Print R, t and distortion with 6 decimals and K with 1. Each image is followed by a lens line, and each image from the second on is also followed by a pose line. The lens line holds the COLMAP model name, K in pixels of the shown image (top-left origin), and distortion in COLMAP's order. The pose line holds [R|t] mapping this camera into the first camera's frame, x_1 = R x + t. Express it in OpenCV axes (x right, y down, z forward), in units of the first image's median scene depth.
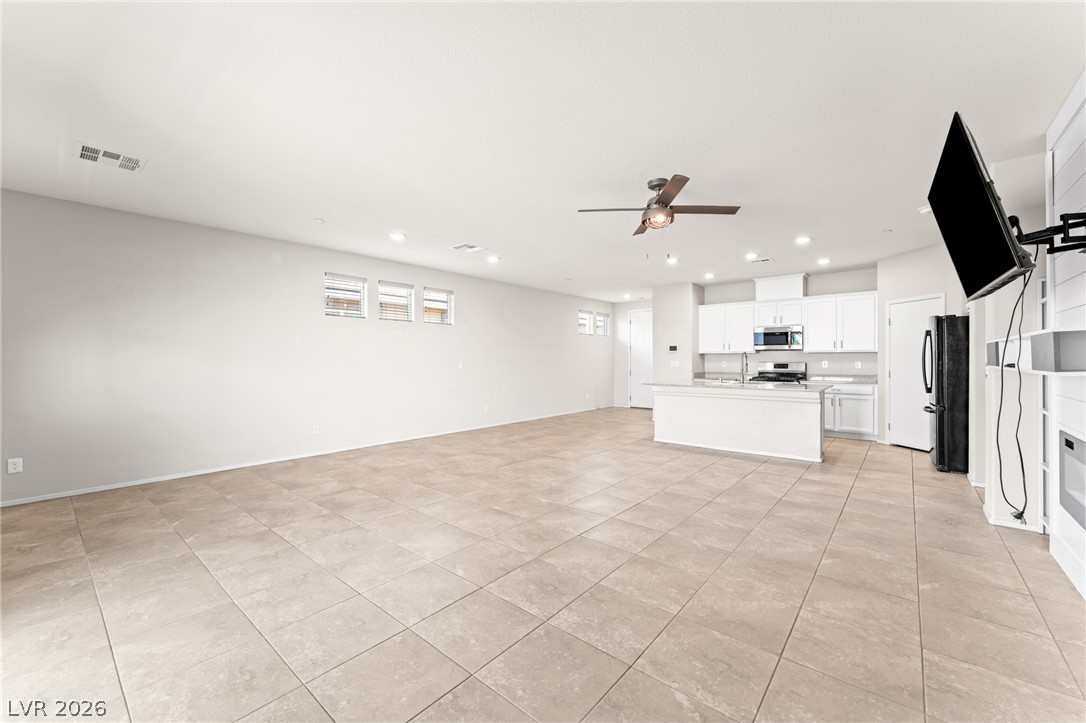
lens RADIAL K [[434.0, 0, 542.3], [0, 434.0, 358.9], [0, 0, 1]] dist [0.001818, -0.000545]
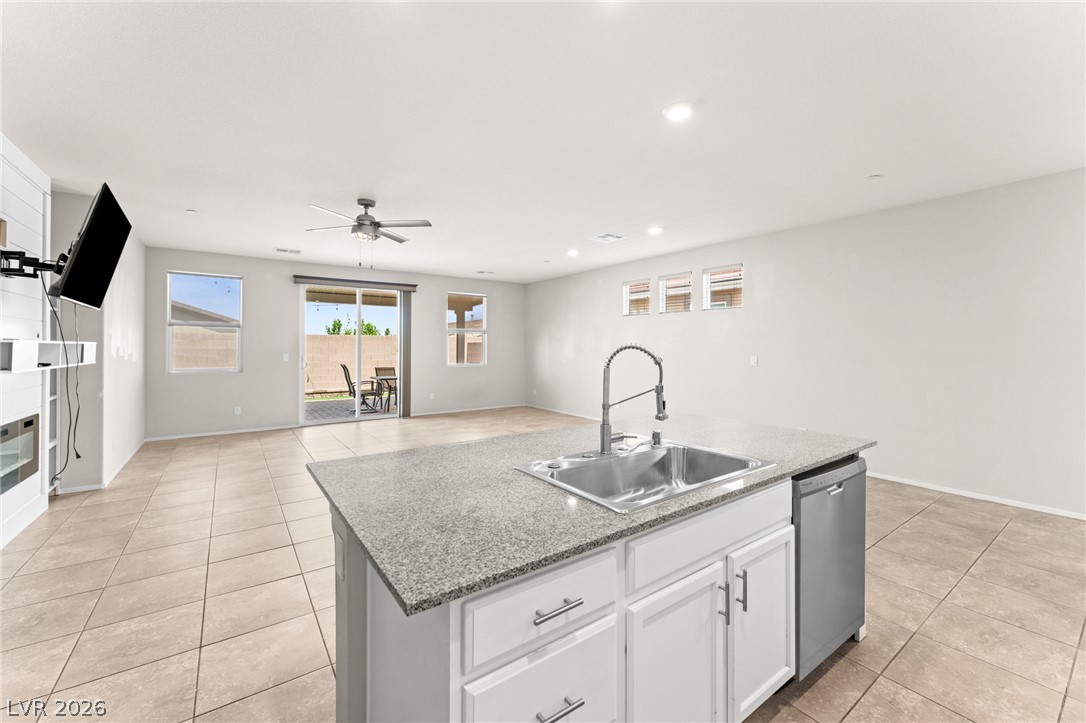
lens RADIAL K [[434.0, 0, 539.3], [0, 434.0, 346.6], [0, 0, 1]] dist [0.001818, -0.000545]
pose [[-0.248281, 0.004785, -0.968676, 0.997329], [0.000223, 0.999988, 0.004882, -0.021562], [0.968688, 0.000996, -0.248279, 1.363335]]
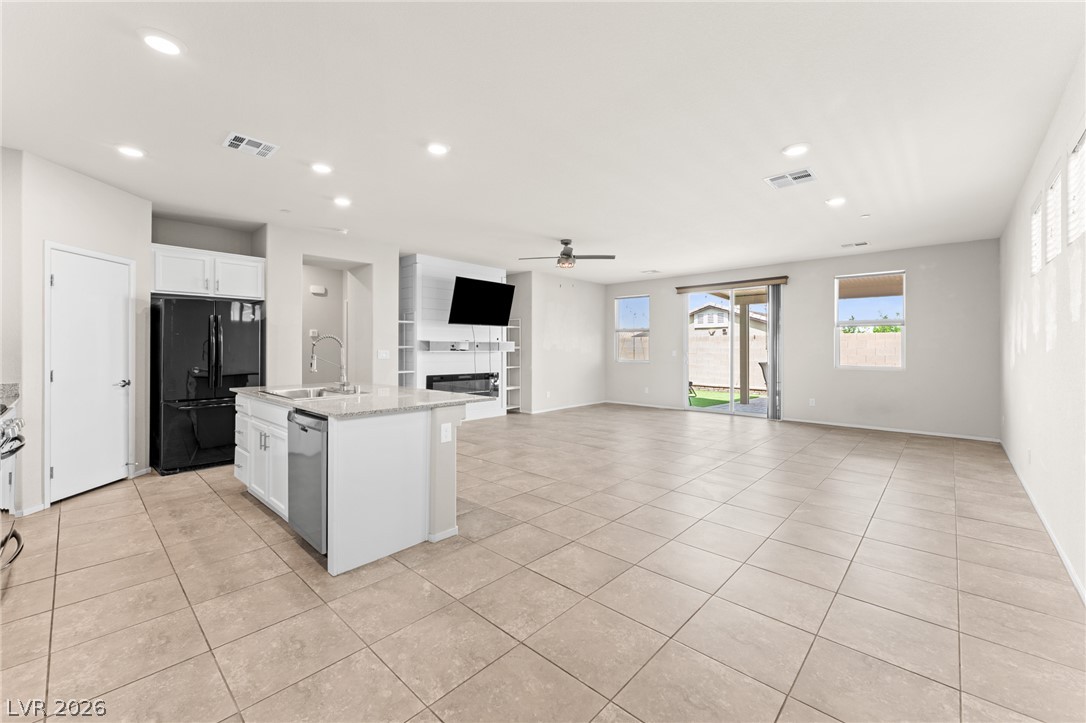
lens RADIAL K [[434.0, 0, 547.4], [0, 434.0, 347.3], [0, 0, 1]] dist [0.001818, -0.000545]
pose [[-0.999250, 0.002503, 0.038630, 0.216134], [0.002366, 0.999991, -0.003589, 0.002638], [-0.038639, -0.003495, -0.999247, 2.082122]]
